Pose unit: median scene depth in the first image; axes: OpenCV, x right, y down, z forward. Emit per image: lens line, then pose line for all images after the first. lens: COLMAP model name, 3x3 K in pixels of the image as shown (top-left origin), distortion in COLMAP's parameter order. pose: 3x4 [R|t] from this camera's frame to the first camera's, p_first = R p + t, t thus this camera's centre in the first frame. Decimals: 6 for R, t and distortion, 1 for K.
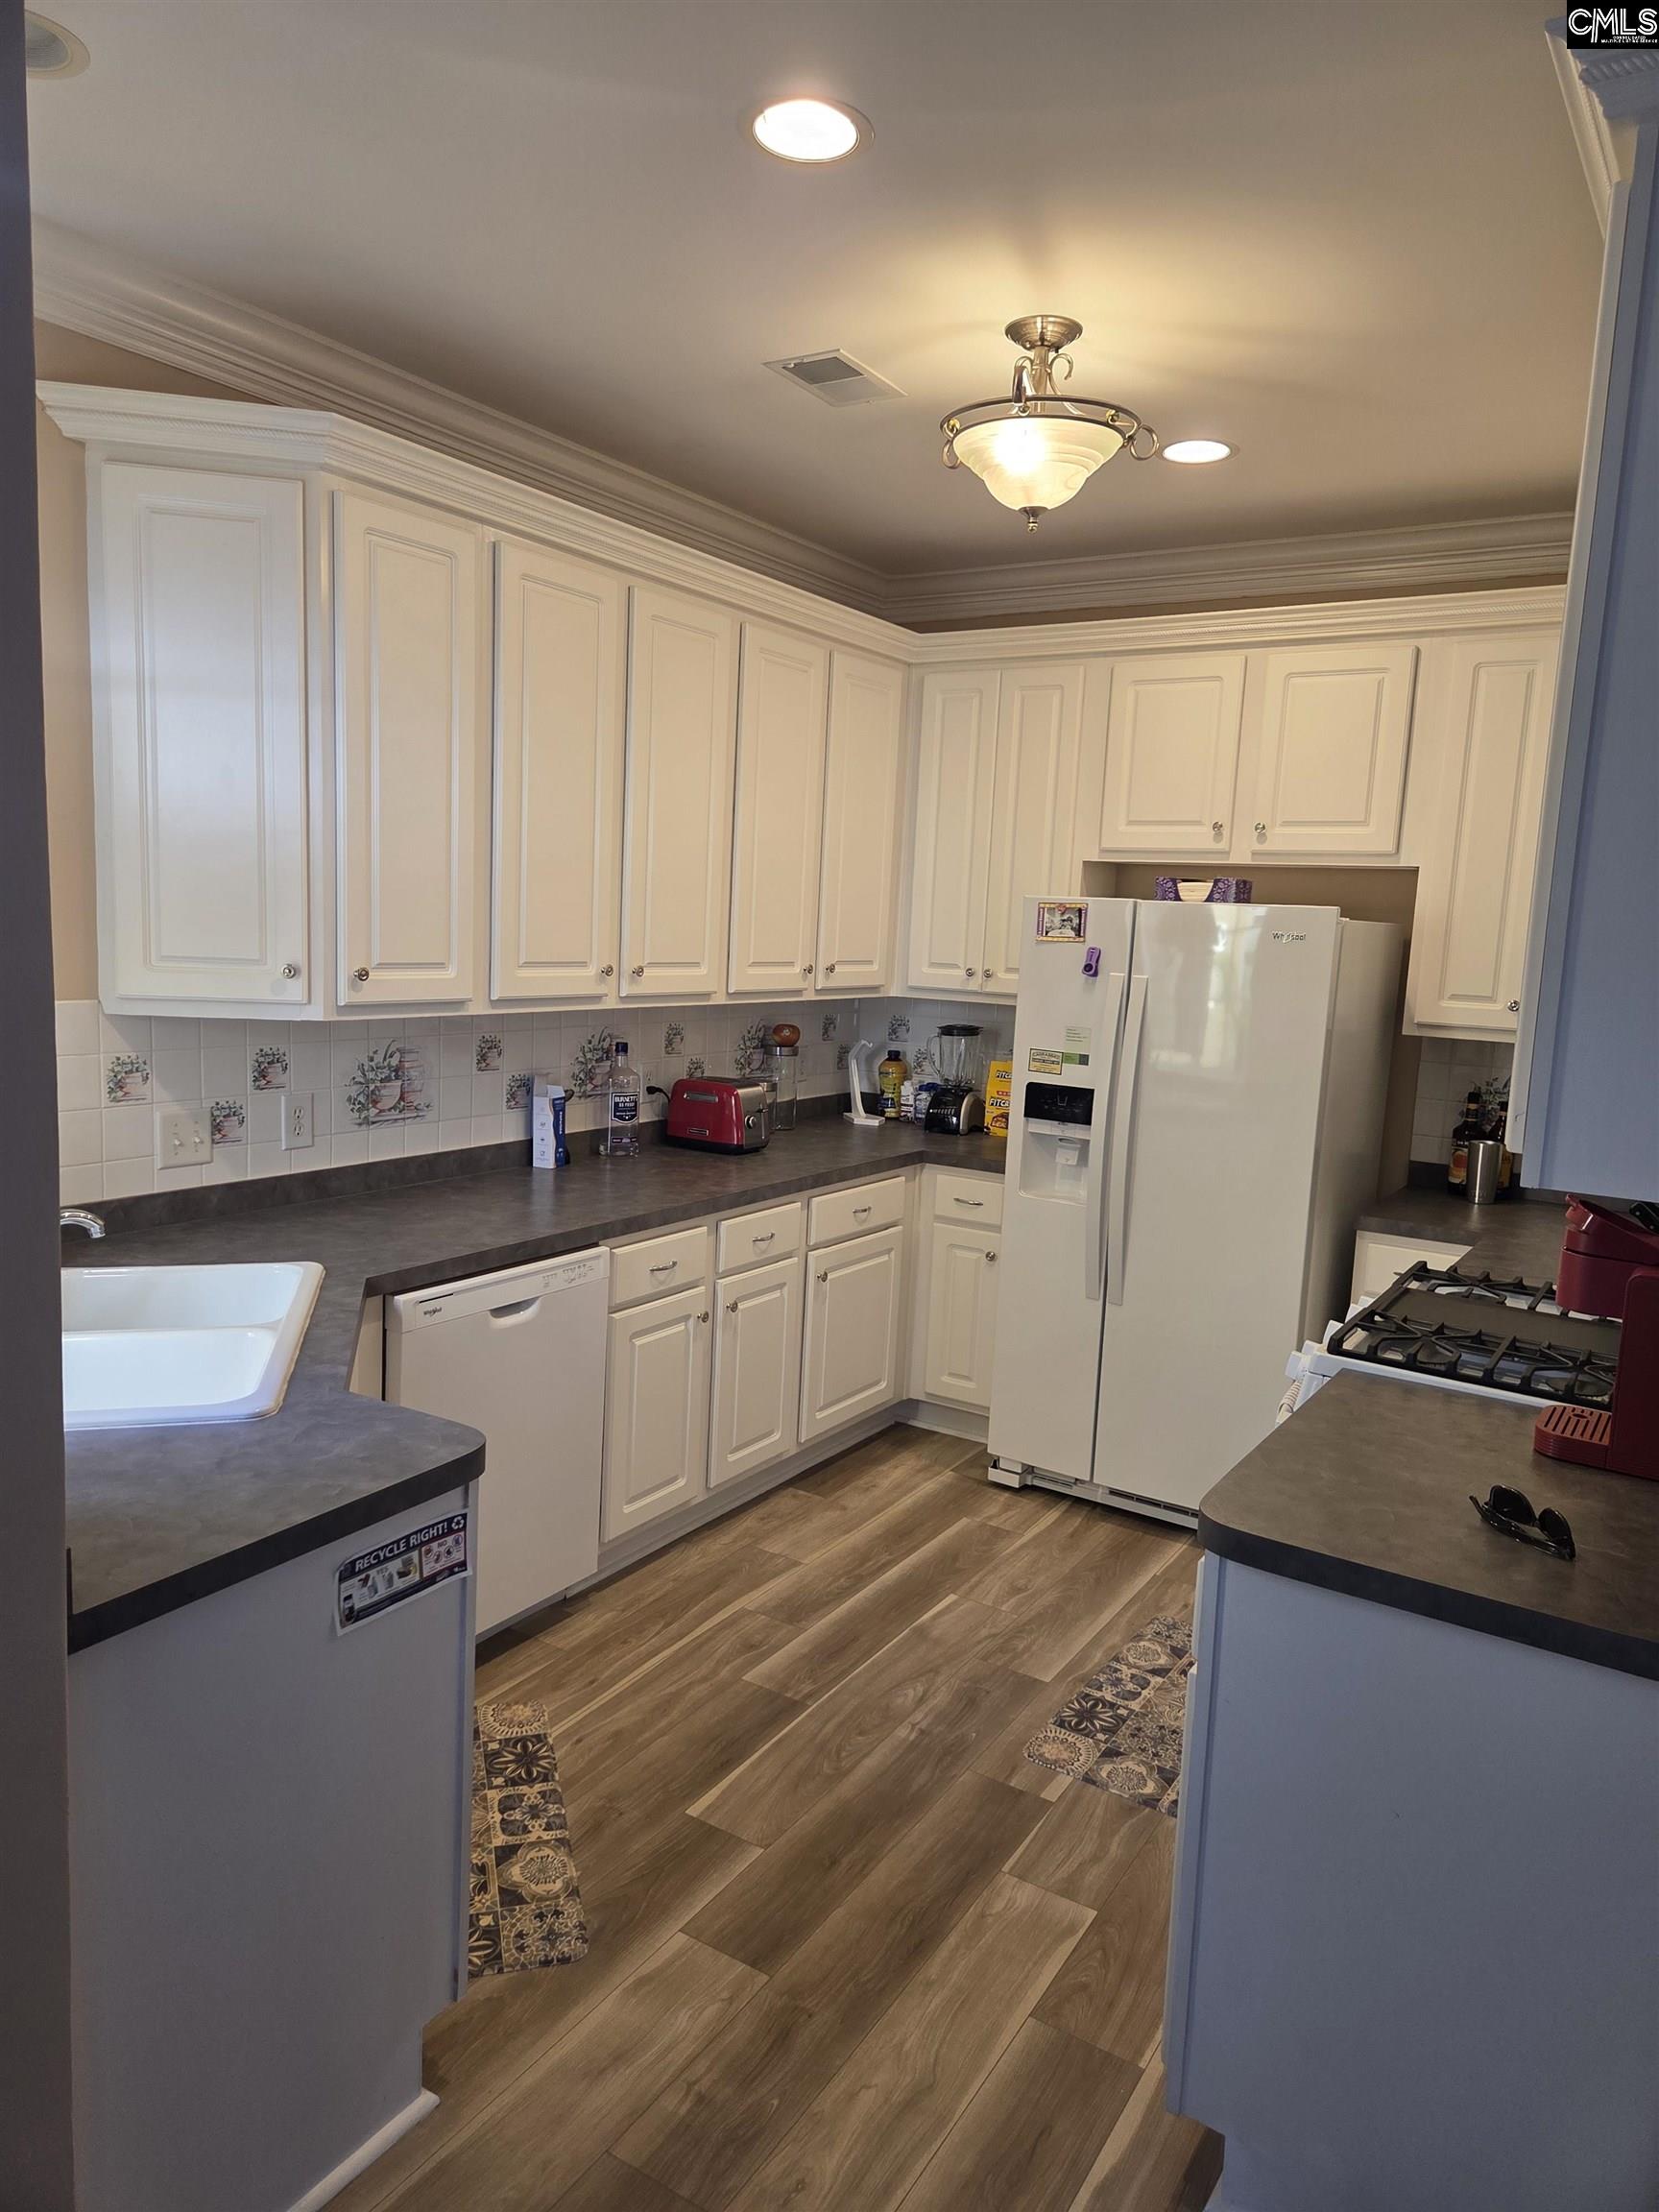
lens RADIAL K [[1476.9, 0, 828.9], [0, 1476.9, 1108.1], [0, 0, 1]] dist [0.029837, -0.018691]
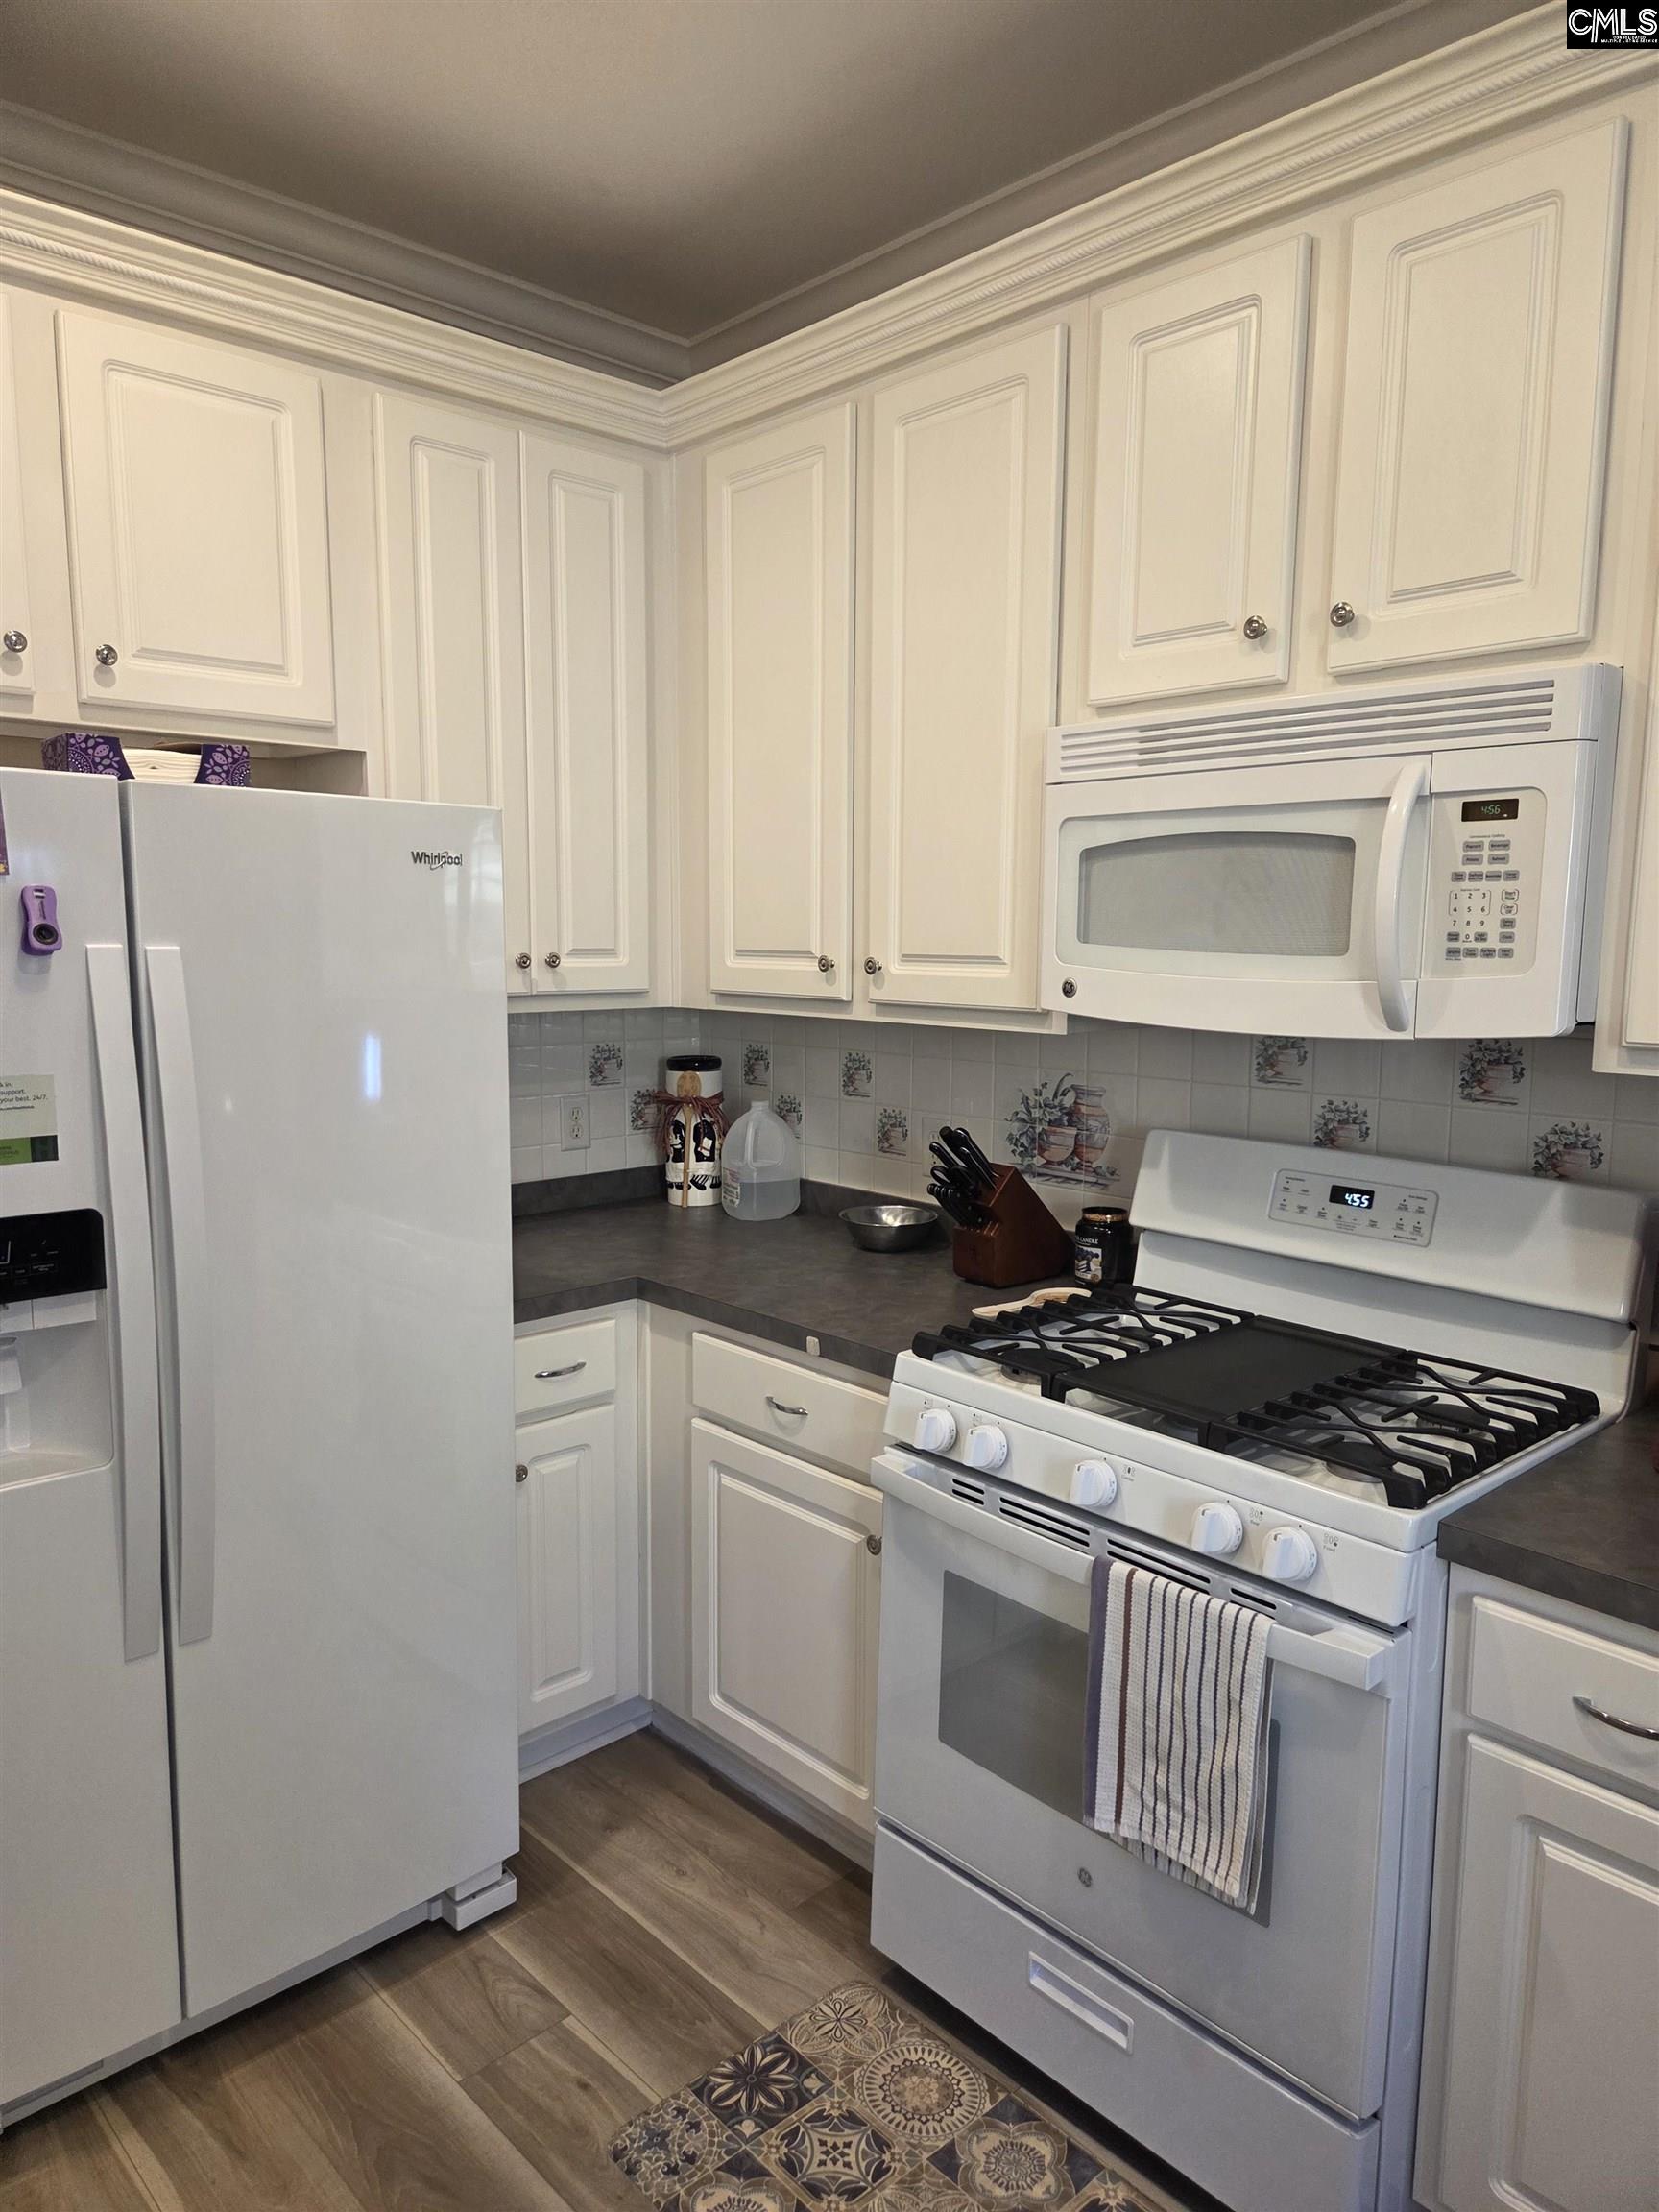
lens RADIAL K [[1476.9, 0, 834.7], [0, 1476.9, 1123.7], [0, 0, 1]] dist [0.029837, -0.018691]
pose [[0.241928, -0.164138, 0.956310, -0.184443], [0.119871, 0.983094, 0.138409, -0.071532], [-0.962861, 0.081149, 0.257514, 0.662451]]
